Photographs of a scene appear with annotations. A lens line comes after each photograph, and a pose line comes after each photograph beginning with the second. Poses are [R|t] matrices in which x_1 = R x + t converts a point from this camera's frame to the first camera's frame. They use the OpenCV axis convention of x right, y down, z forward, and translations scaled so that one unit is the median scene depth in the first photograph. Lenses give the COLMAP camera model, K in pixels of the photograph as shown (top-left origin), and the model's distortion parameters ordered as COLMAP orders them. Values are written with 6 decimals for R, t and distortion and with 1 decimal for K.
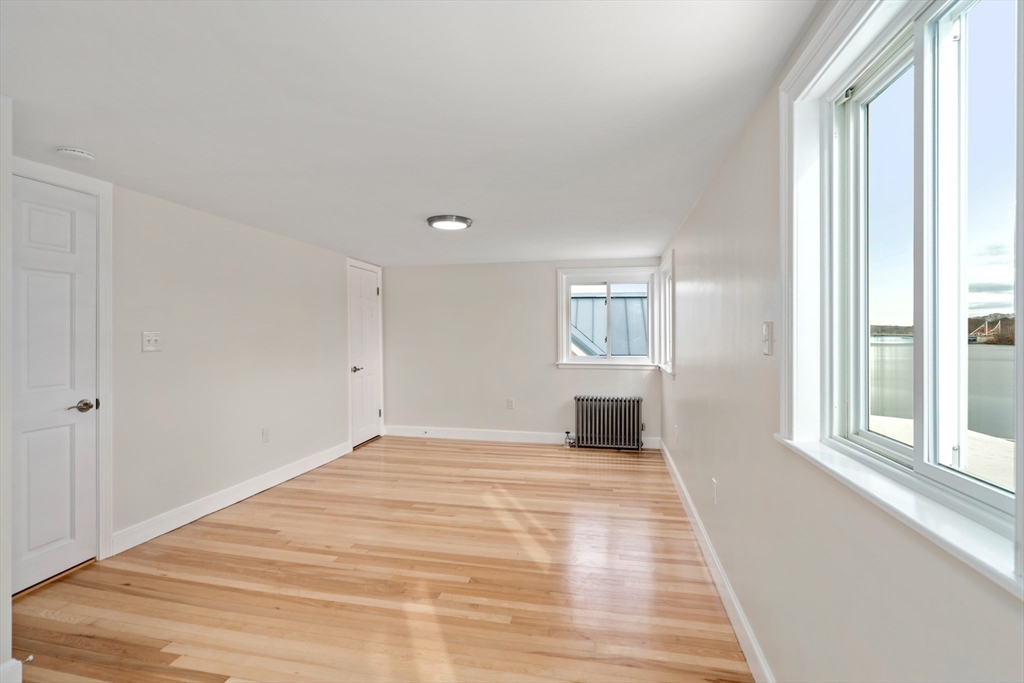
lens RADIAL K [[470.5, 0, 520.2], [0, 470.5, 331.2], [0, 0, 1]] dist [-0.000539, -0.000113]
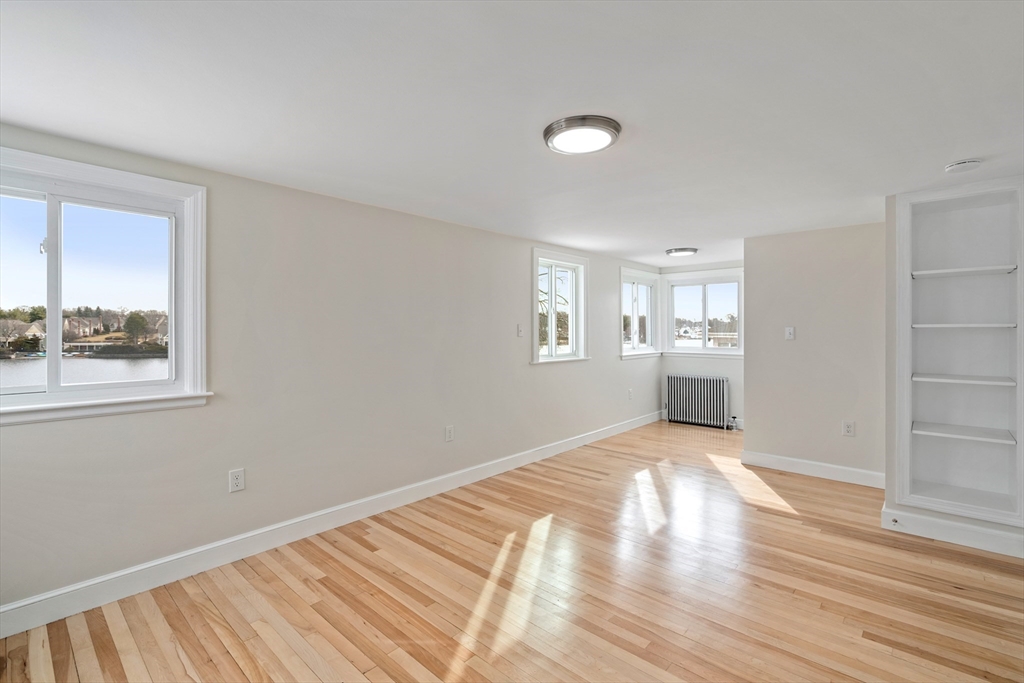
lens RADIAL K [[428.6, 0, 511.7], [0, 428.6, 332.9], [0, 0, 1]] dist [0.000680, 0.000206]
pose [[-0.840219, -0.002600, 0.542241, -0.244456], [-0.002593, 0.999996, 0.000777, 0.007617], [-0.542241, -0.000753, -0.840223, 1.008983]]
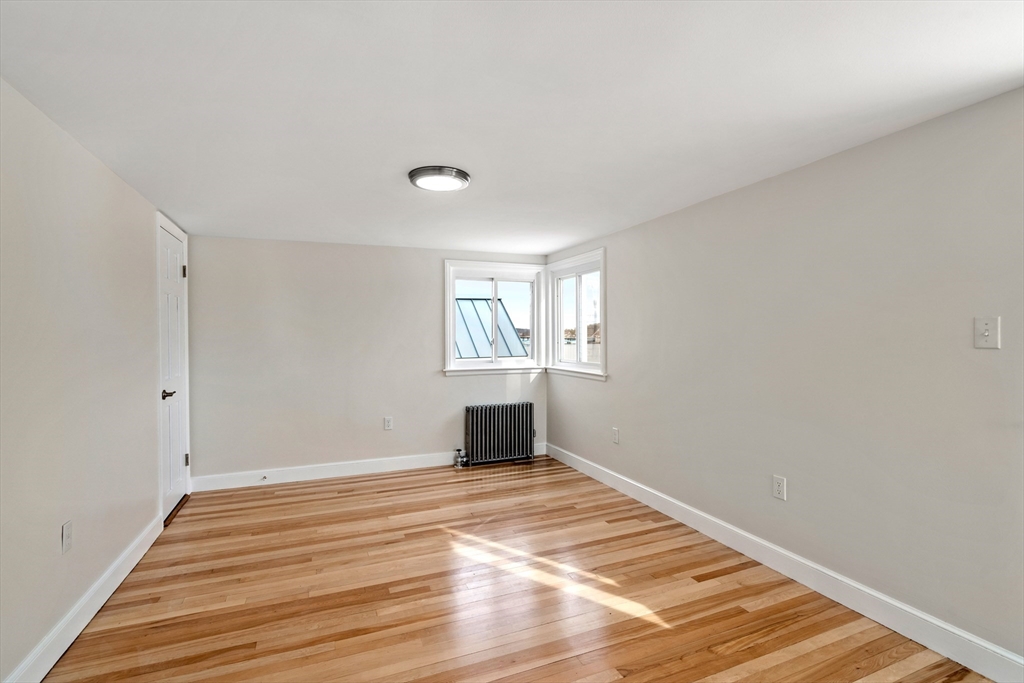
lens RADIAL K [[475.1, 0, 509.1], [0, 475.1, 323.3], [0, 0, 1]] dist [-0.000583, 0.000078]
pose [[0.835968, 0.009602, 0.548694, -0.309060], [0.005335, 0.999657, -0.025623, 0.006756], [-0.548753, 0.024347, 0.835630, 0.226130]]
